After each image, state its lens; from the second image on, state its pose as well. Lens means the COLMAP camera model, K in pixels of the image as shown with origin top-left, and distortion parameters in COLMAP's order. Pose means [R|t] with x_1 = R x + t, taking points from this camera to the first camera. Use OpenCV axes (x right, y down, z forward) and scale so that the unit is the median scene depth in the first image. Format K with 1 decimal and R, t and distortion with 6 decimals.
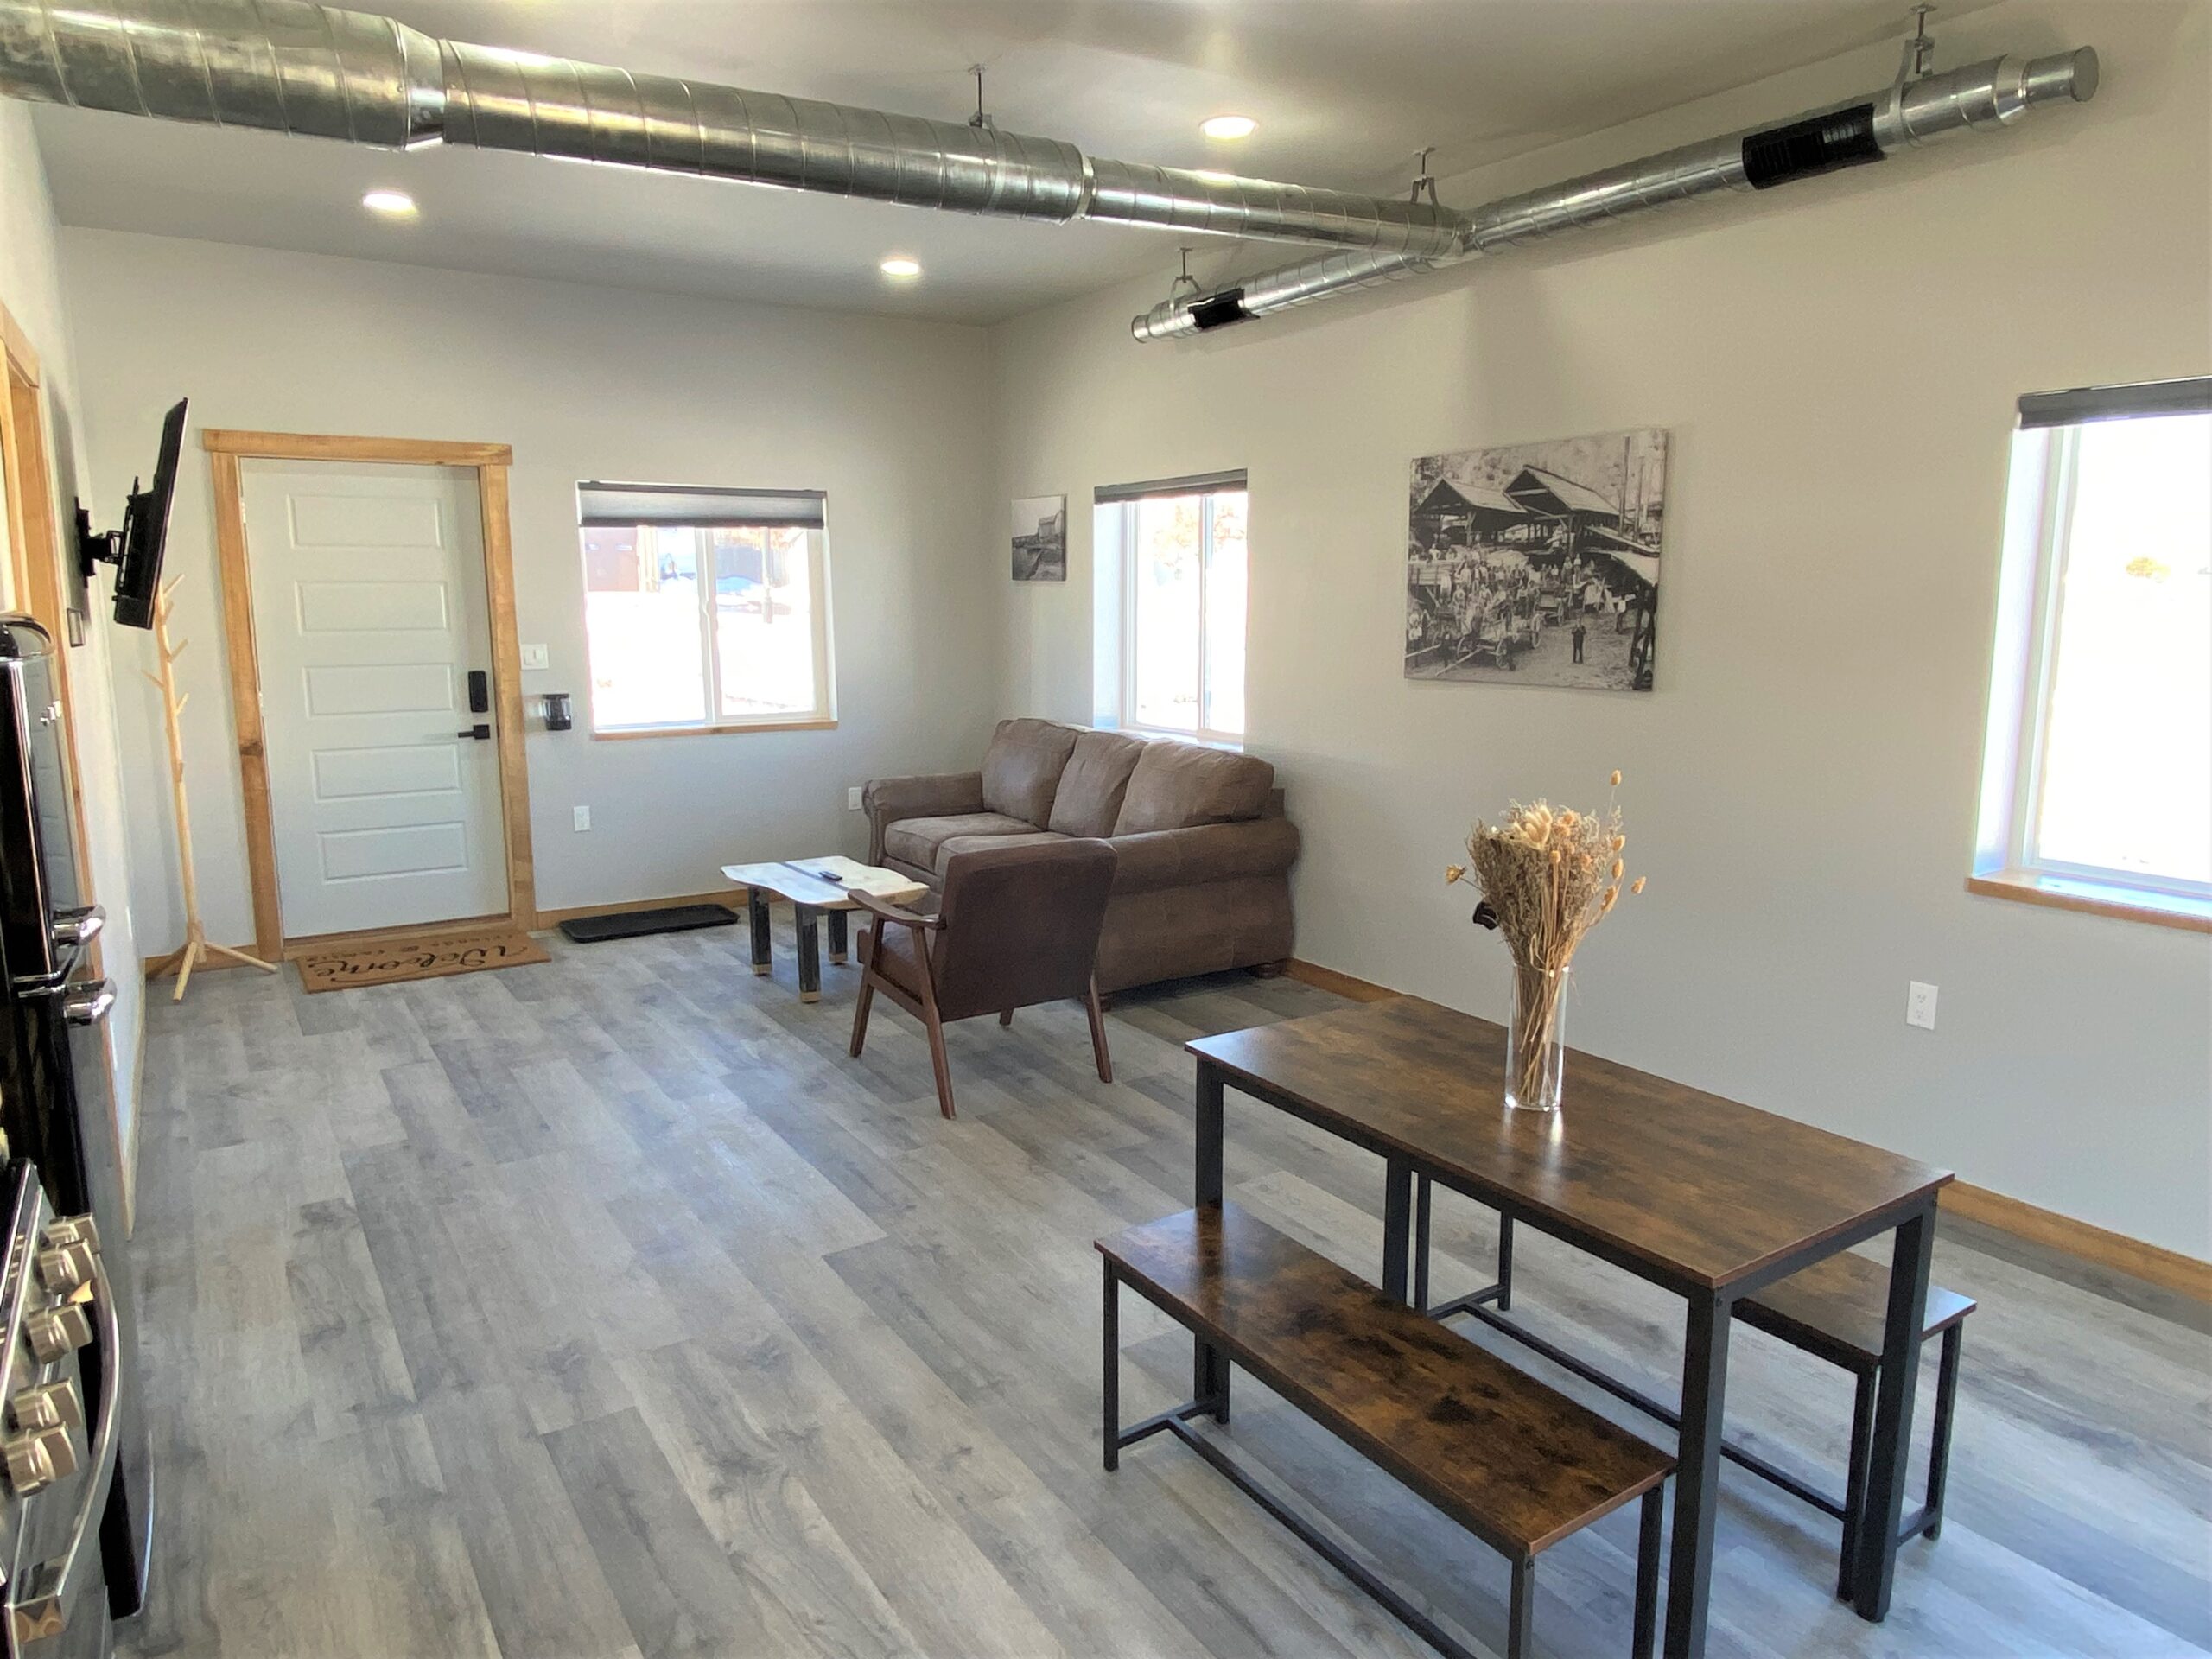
lens RADIAL K [[1434.3, 0, 1106.0], [0, 1434.3, 829.5], [0, 0, 1]] dist [0.047393, -0.053804]
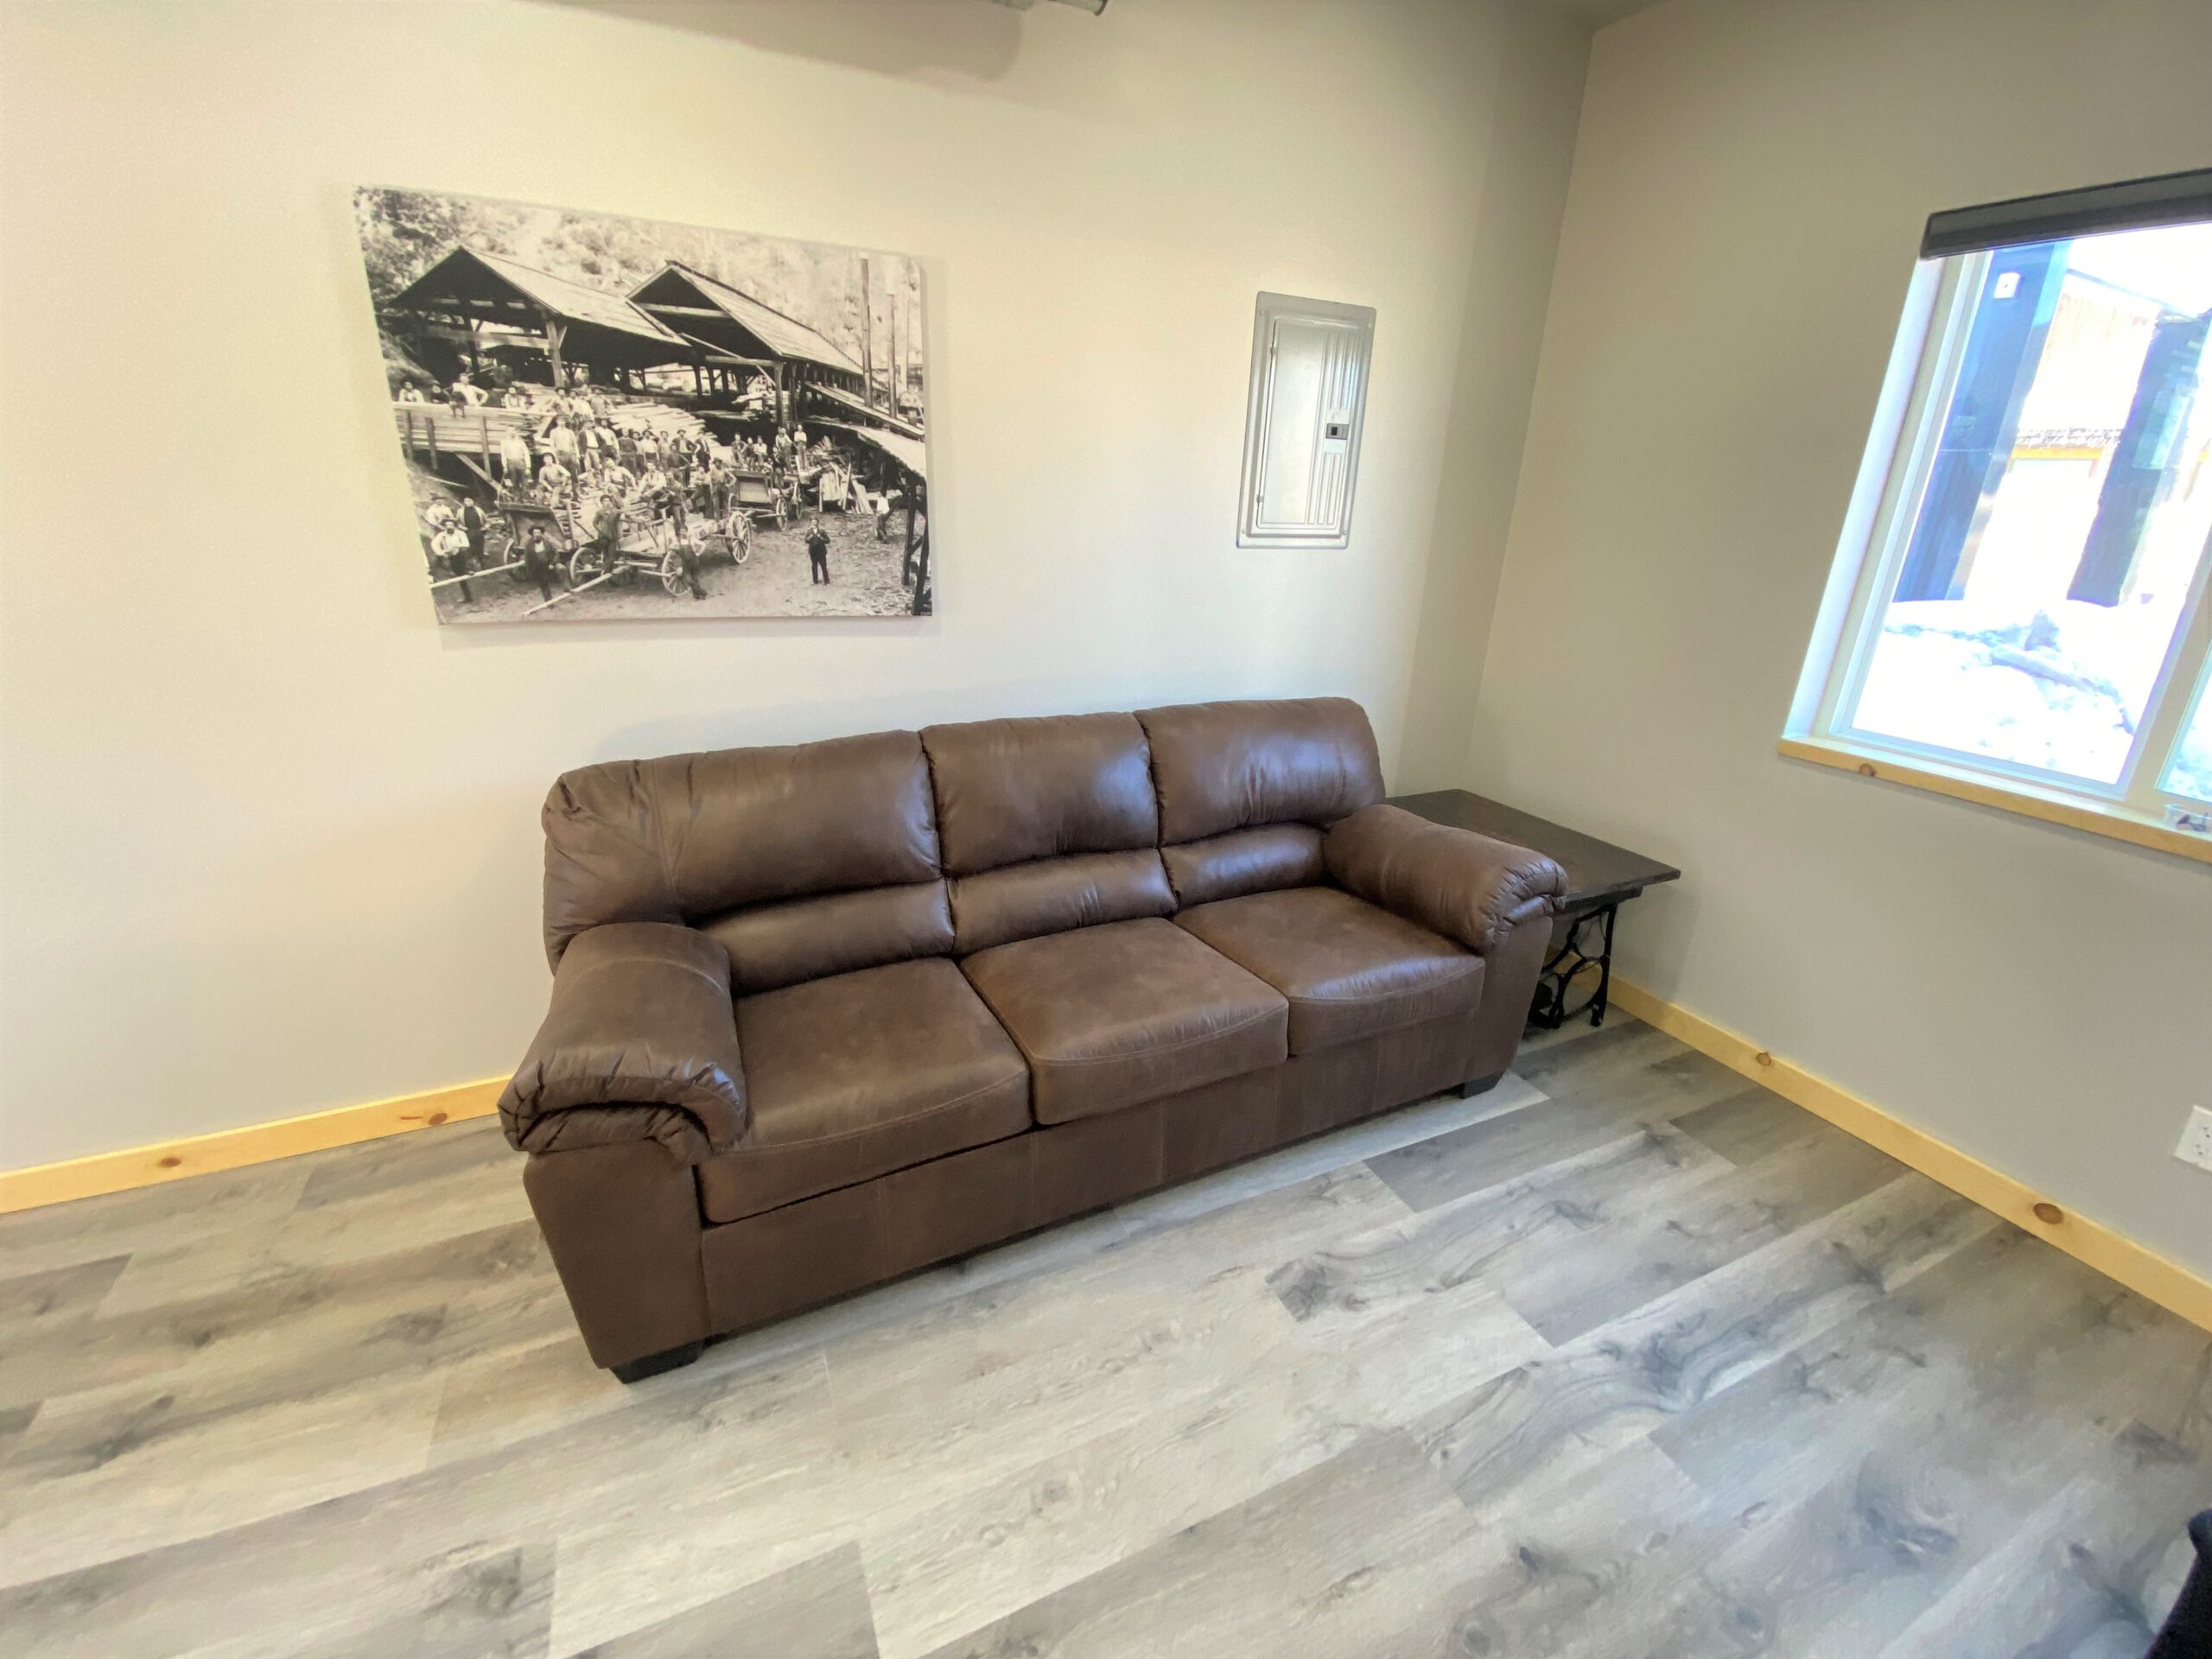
lens RADIAL K [[894.9, 0, 1108.5], [0, 894.9, 830.2], [0, 0, 1]] dist [0.021570, -0.021942]
pose [[0.149704, -0.313072, 0.937857, -0.122317], [0.131101, 0.946456, 0.295015, -0.109887], [-0.980001, 0.078789, 0.182732, 0.763916]]
